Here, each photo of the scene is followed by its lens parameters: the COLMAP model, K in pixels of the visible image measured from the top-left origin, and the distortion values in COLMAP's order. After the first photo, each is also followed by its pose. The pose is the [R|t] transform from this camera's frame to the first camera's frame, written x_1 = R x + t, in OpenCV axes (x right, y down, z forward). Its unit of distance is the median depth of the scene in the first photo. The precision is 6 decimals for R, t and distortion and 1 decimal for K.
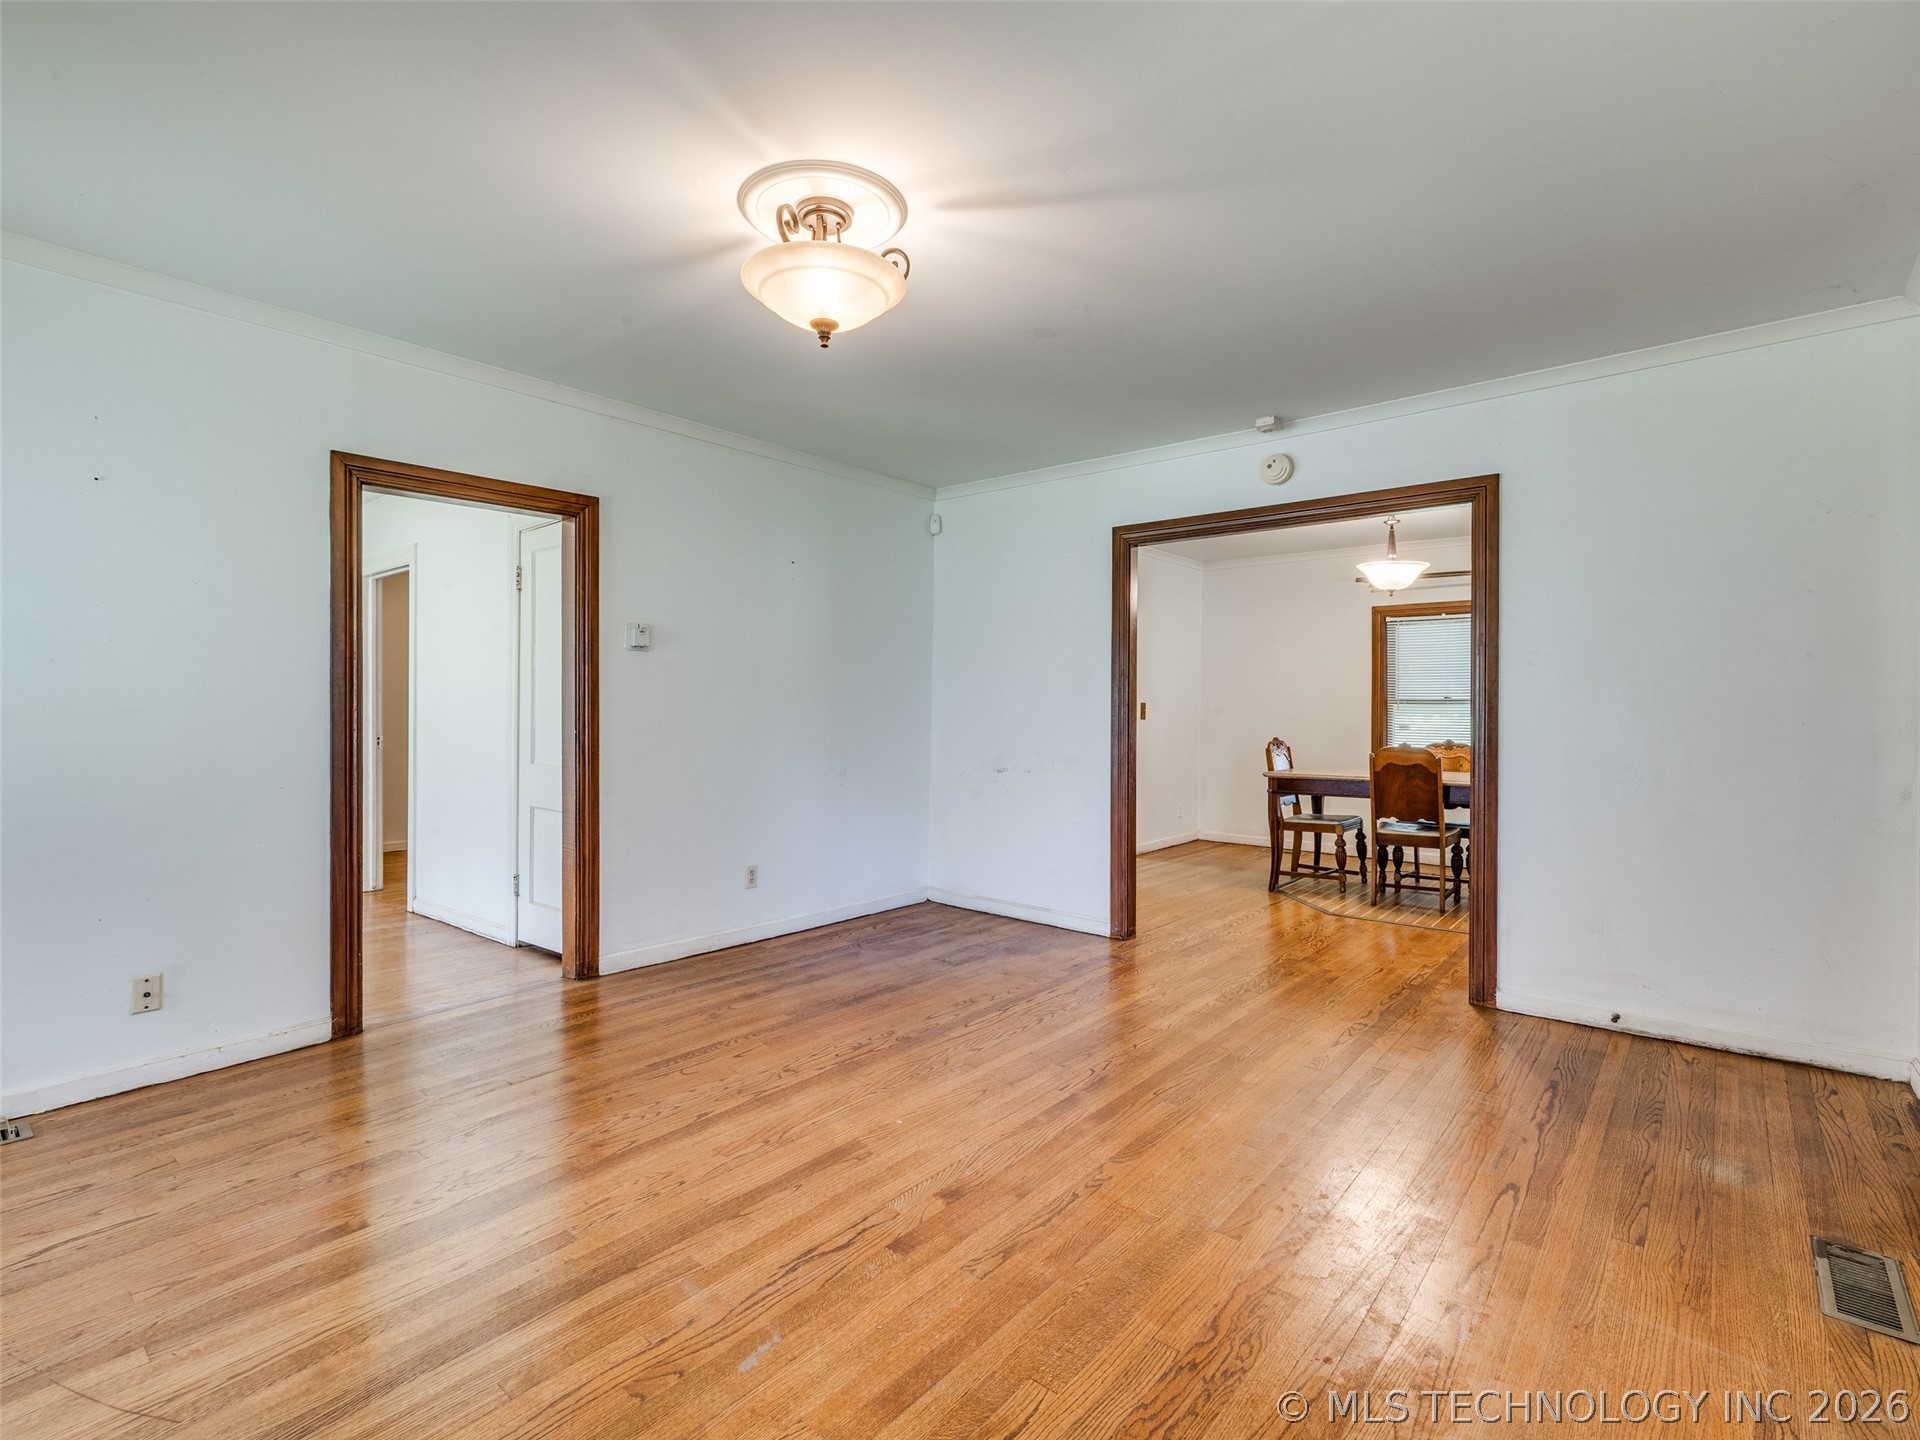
lens RADIAL K [[914.8, 0, 988.0], [0, 914.8, 709.4], [0, 0, 1]] dist [-0.002548, 0.000147]
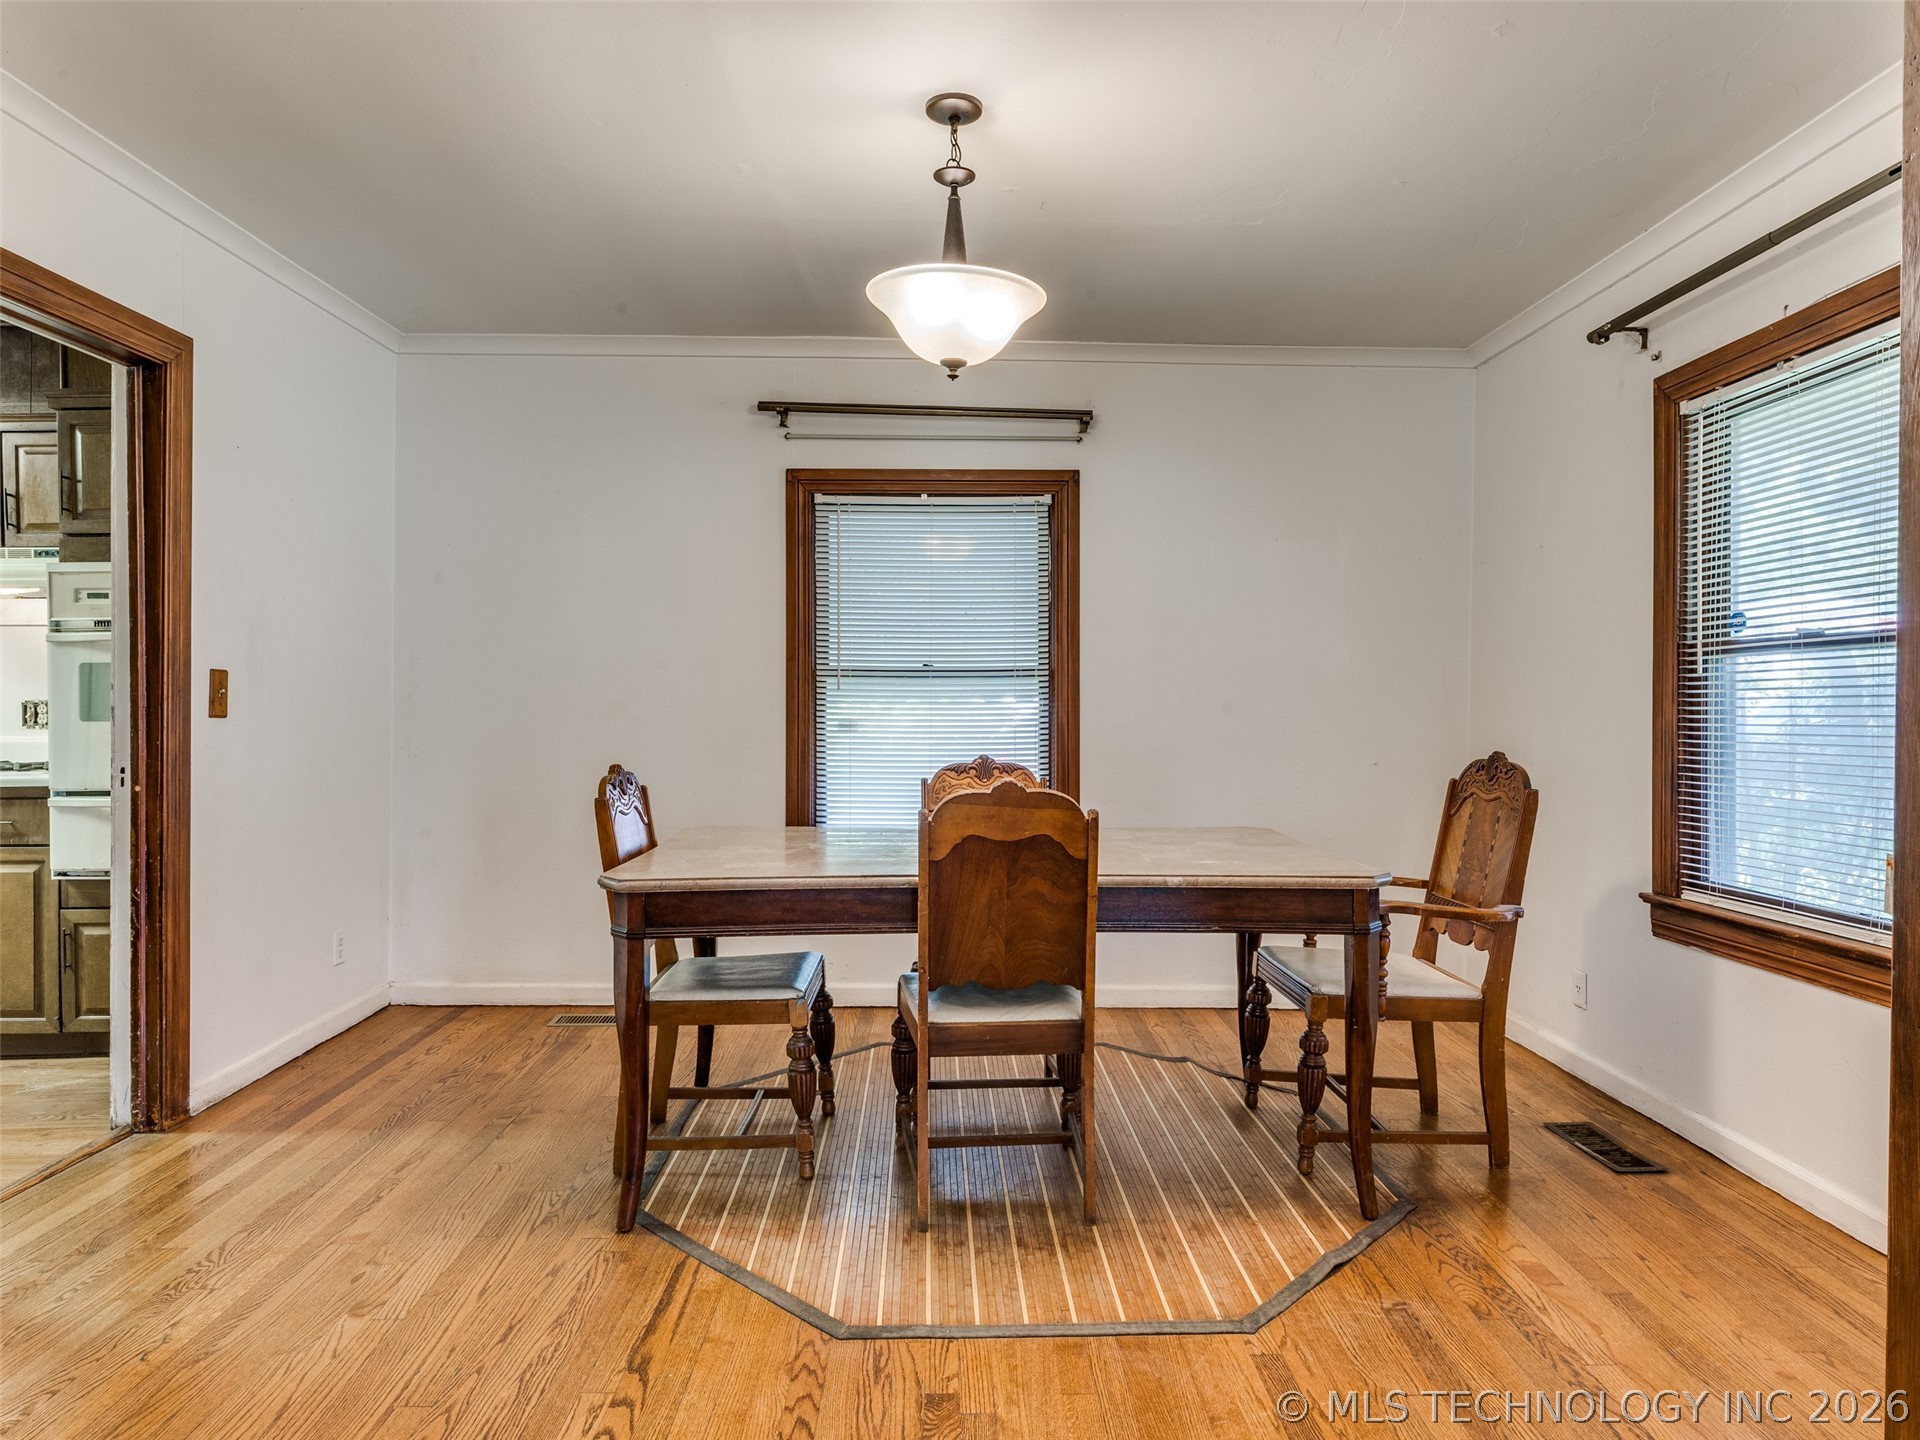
lens RADIAL K [[1177.3, 0, 963.8], [0, 1177.3, 717.2], [0, 0, 1]] dist [-0.010061, -0.000933]
pose [[0.773334, -0.014960, 0.633823, 0.185757], [0.002529, 0.999786, 0.020511, 0.003432], [-0.633994, -0.014259, 0.773206, 0.822050]]
